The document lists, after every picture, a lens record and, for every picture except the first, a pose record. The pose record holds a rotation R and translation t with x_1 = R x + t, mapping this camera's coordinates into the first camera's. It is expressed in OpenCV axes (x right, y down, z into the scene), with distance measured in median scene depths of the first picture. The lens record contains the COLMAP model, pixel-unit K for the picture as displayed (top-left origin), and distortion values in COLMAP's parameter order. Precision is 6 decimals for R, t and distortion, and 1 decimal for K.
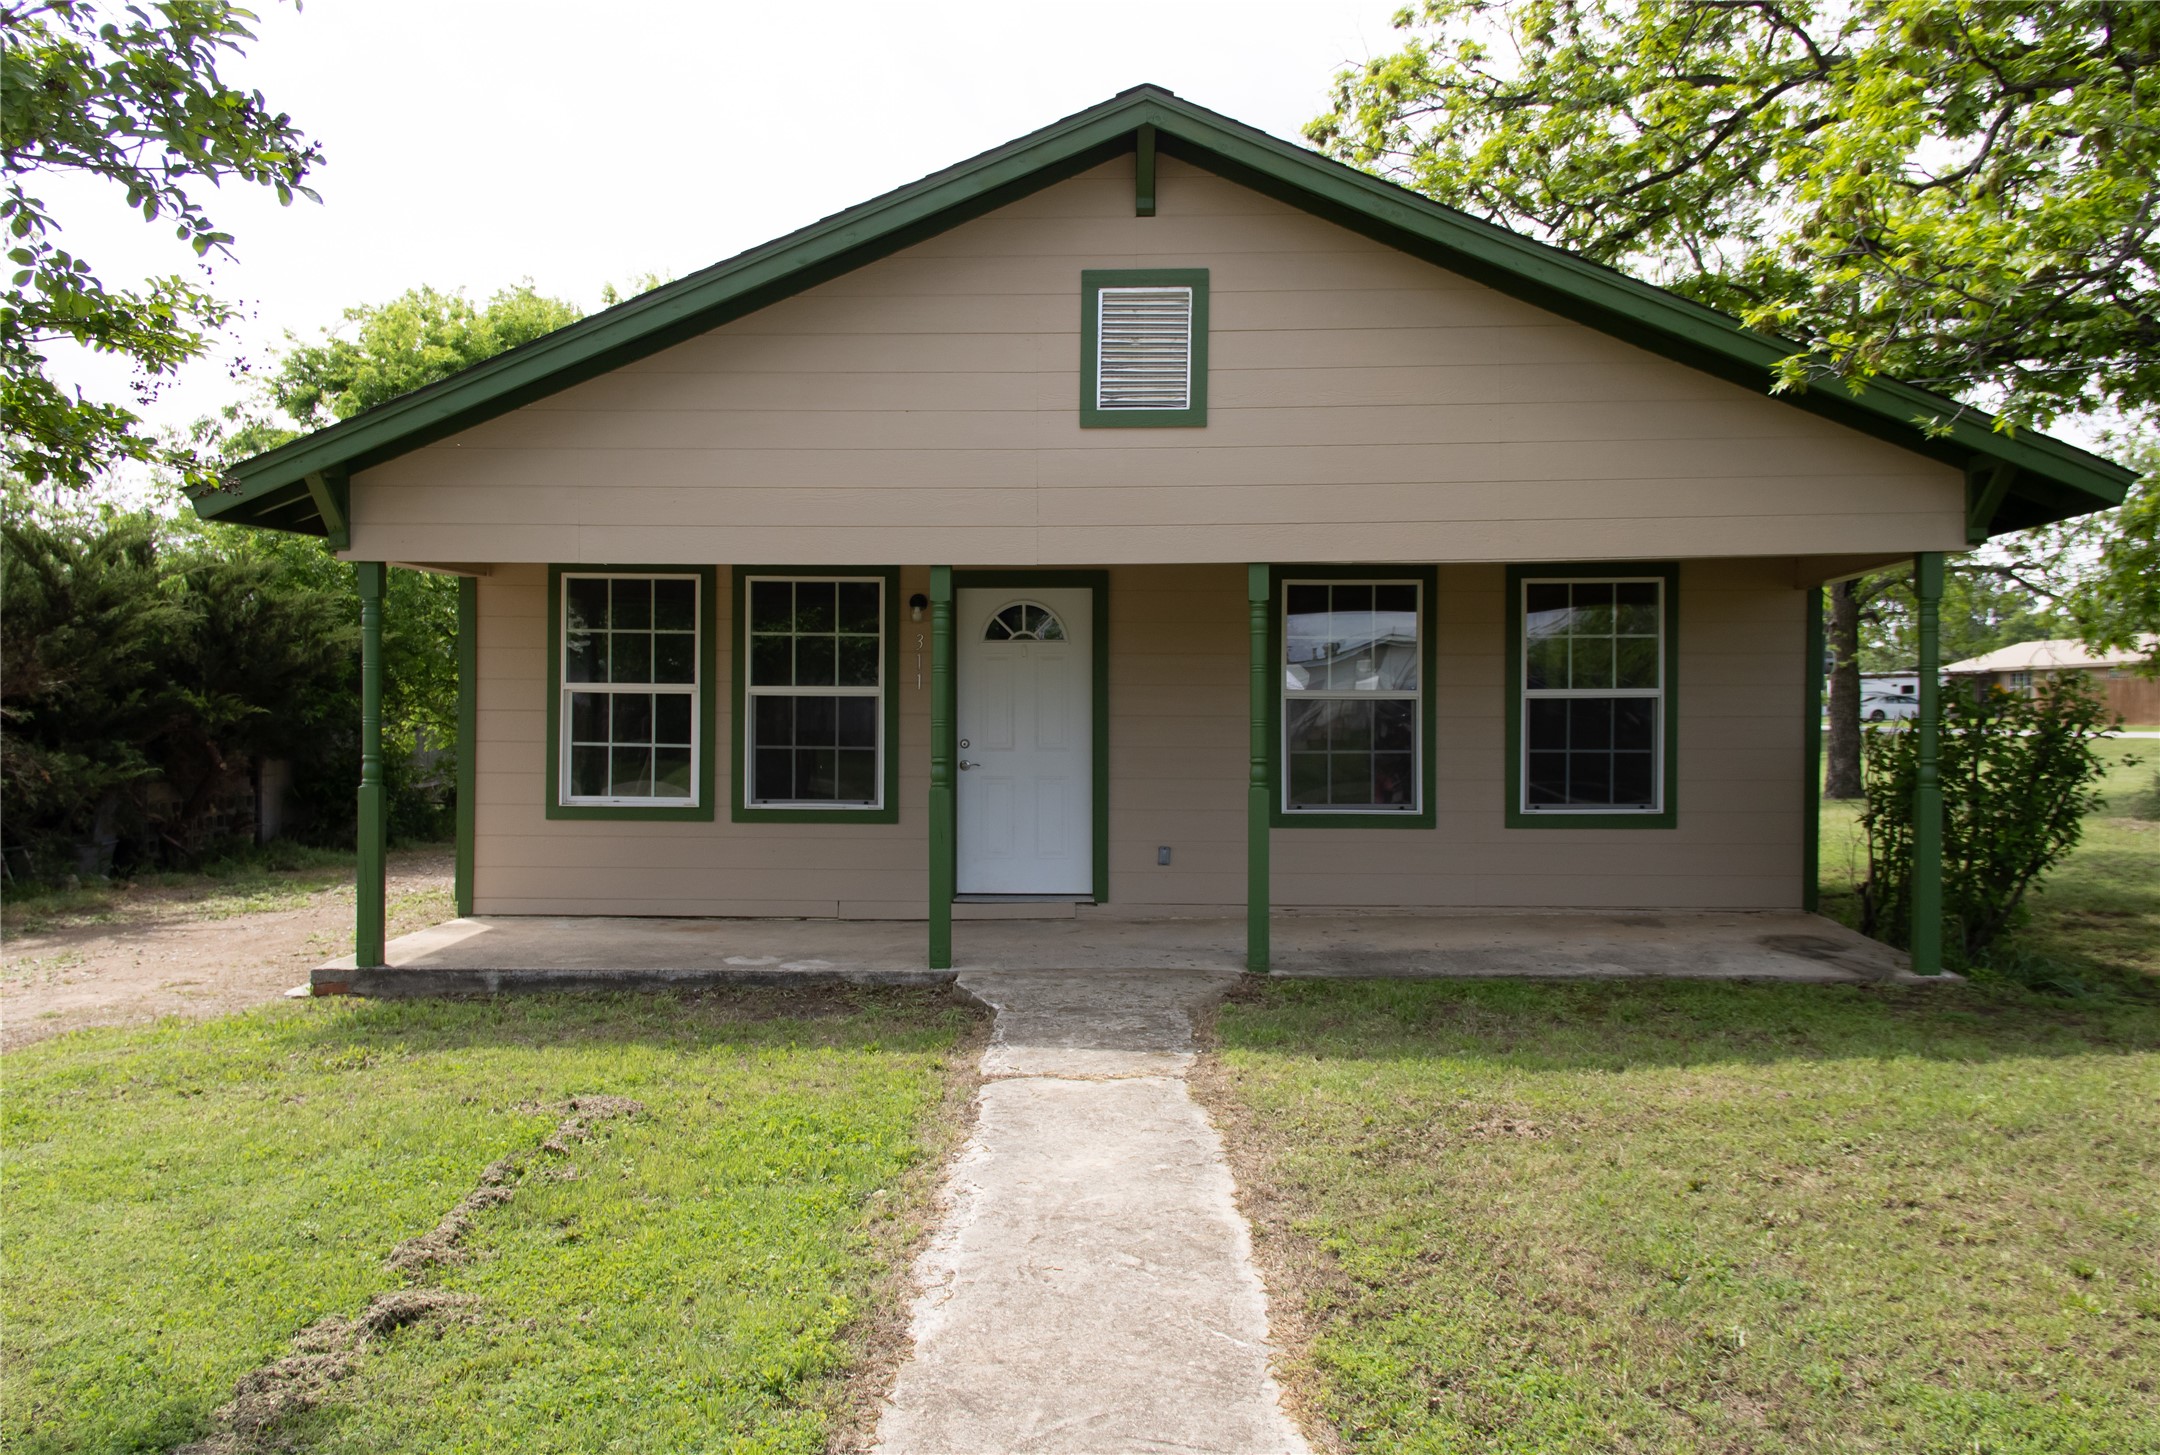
lens RADIAL K [[1774.6, 0, 1076.2], [0, 1774.6, 732.3], [0, 0, 1]] dist [0.026310, 0.000924]
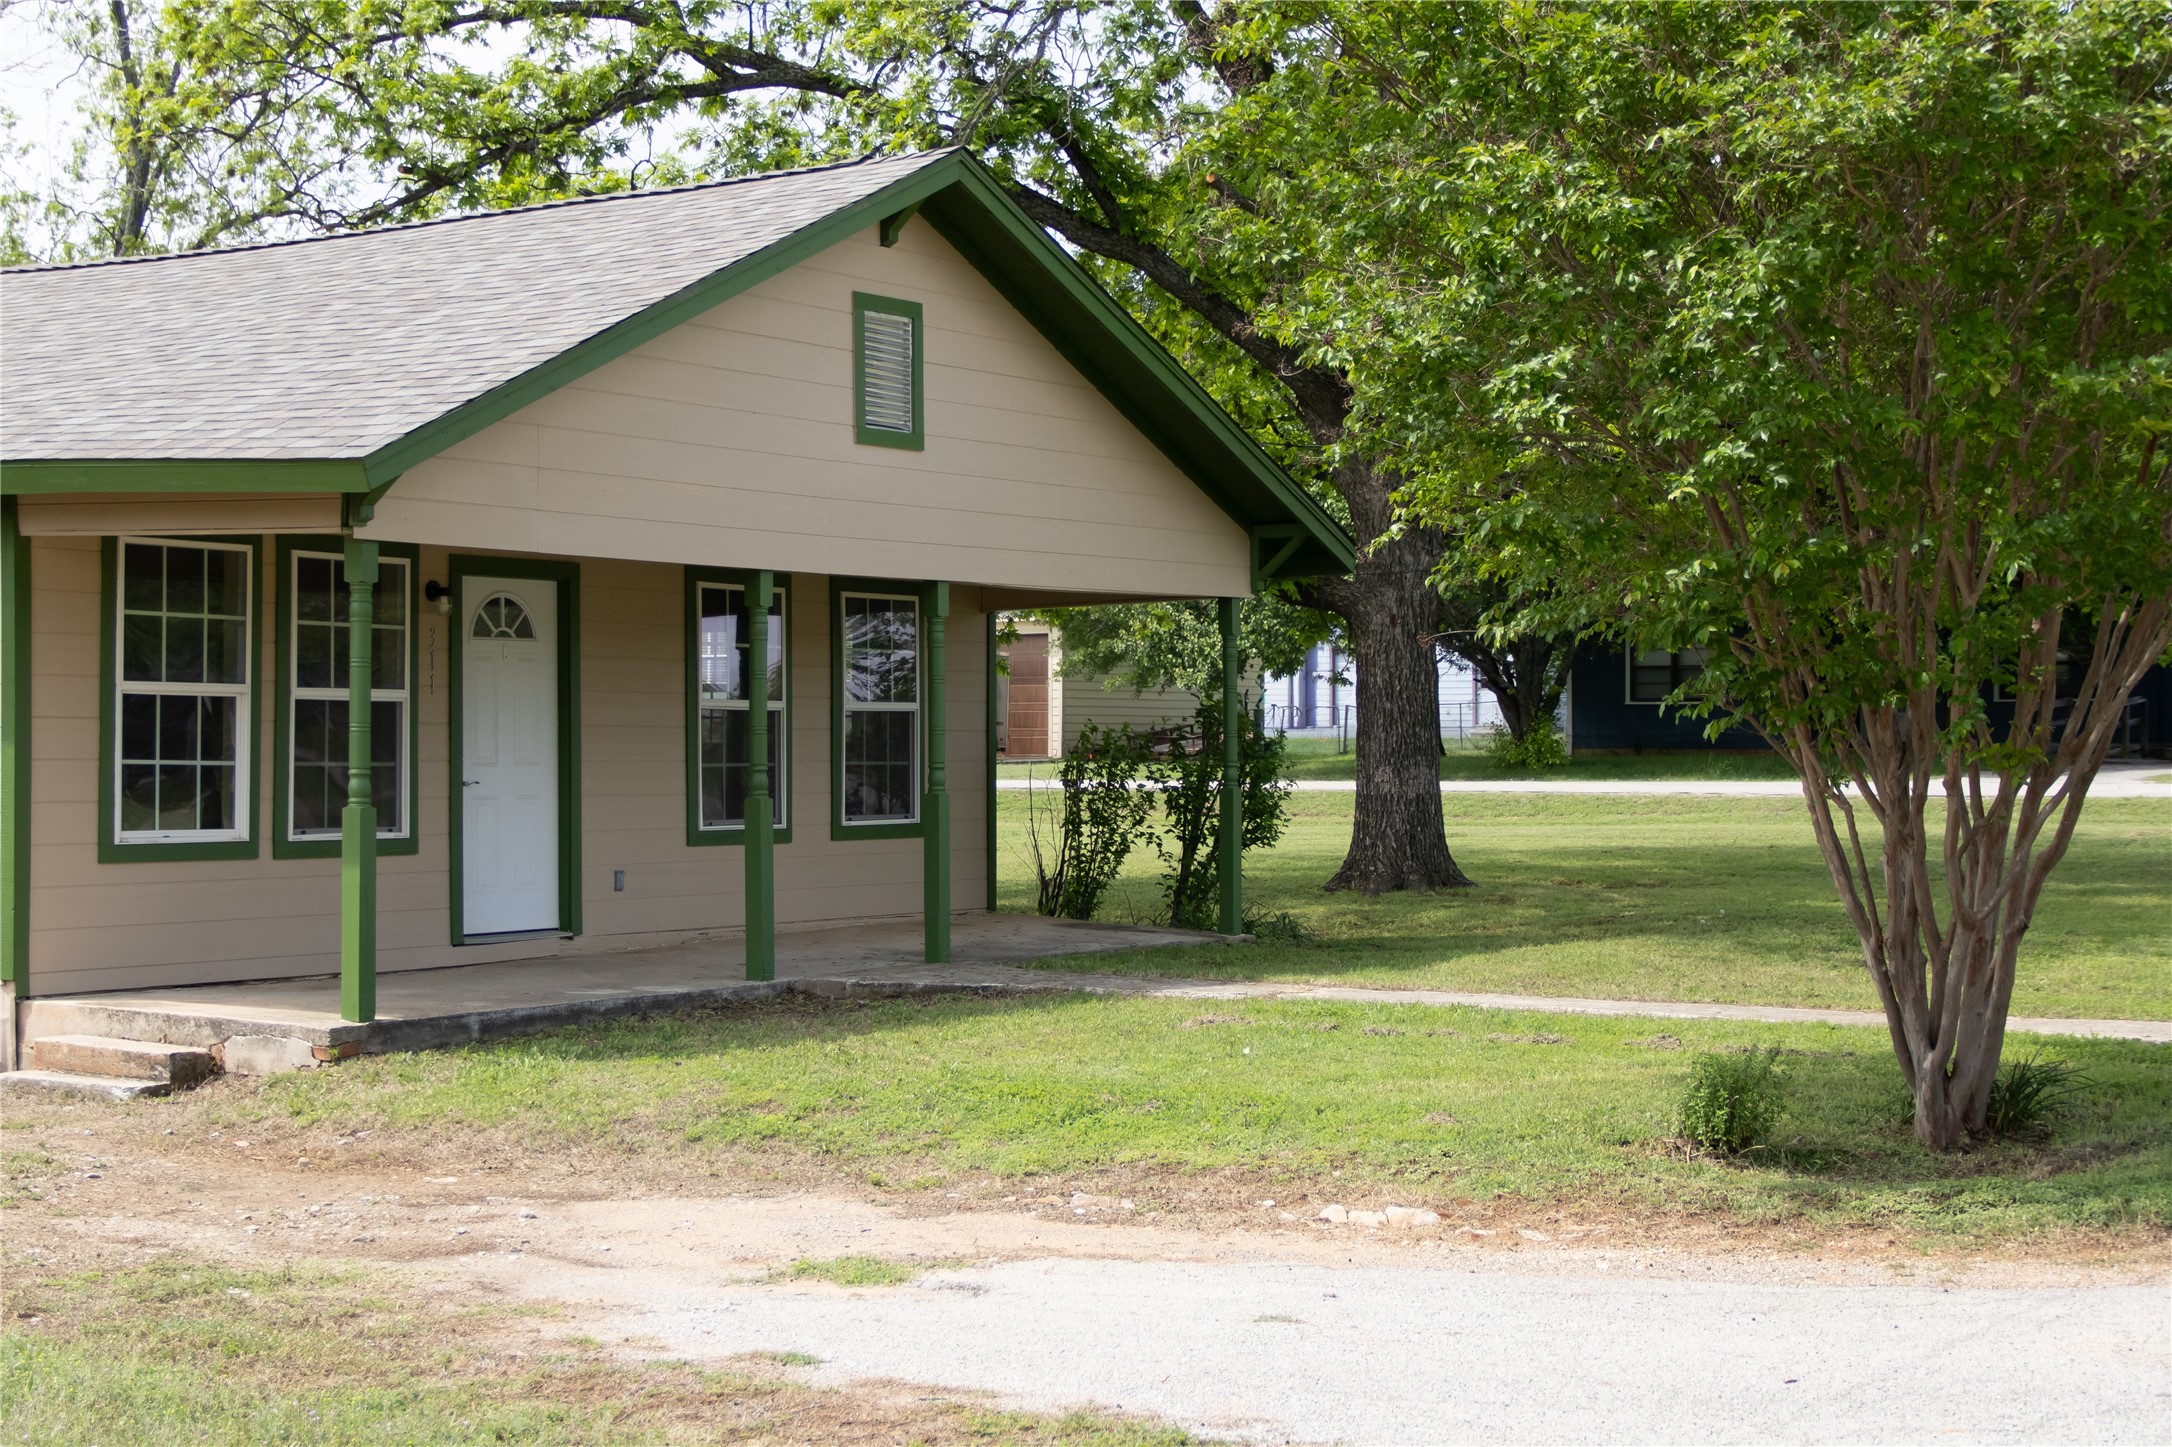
lens RADIAL K [[3832.5, 0, 1087.6], [0, 3832.5, 718.1], [0, 0, 1]] dist [0.384140, 0.000000]
pose [[0.485827, 0.004380, 0.874044, -1.813596], [0.006674, 0.999940, -0.008721, 0.006321], [-0.874029, 0.010070, 0.485769, -0.189626]]
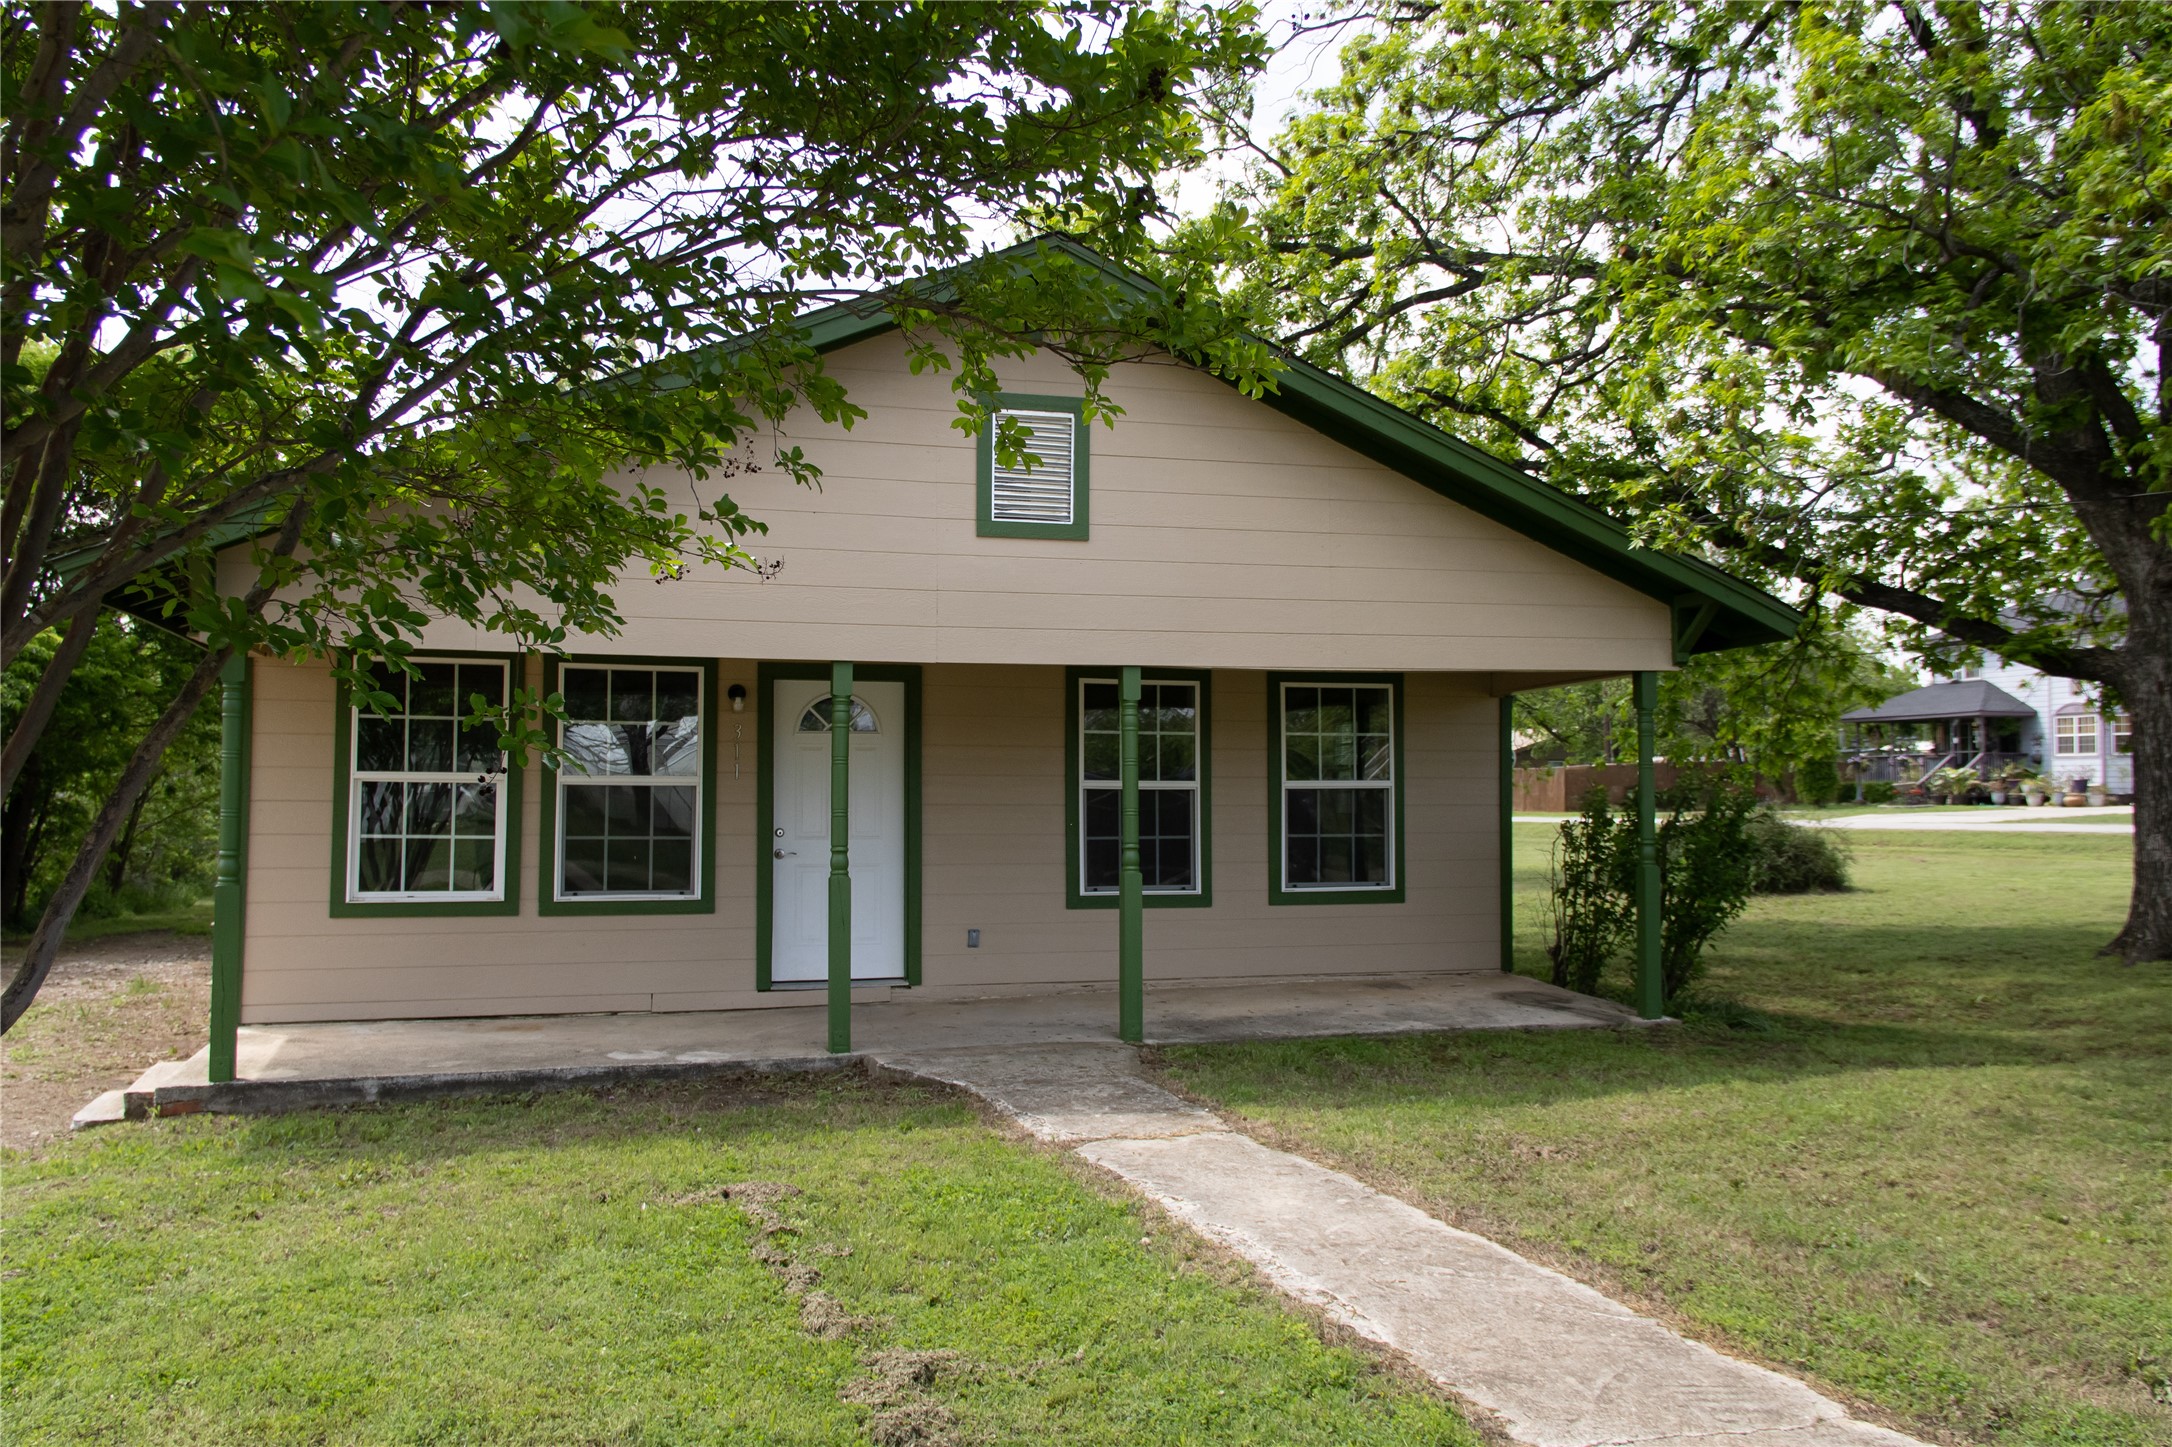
lens RADIAL K [[1794.8, 0, 1077.7], [0, 1794.8, 715.5], [0, 0, 1]] dist [0.034957, -0.015006]
pose [[0.942448, 0.015019, 0.334014, -0.291104], [0.004178, 0.998384, -0.056681, -0.001849], [-0.334326, 0.054814, 0.940862, -0.030878]]
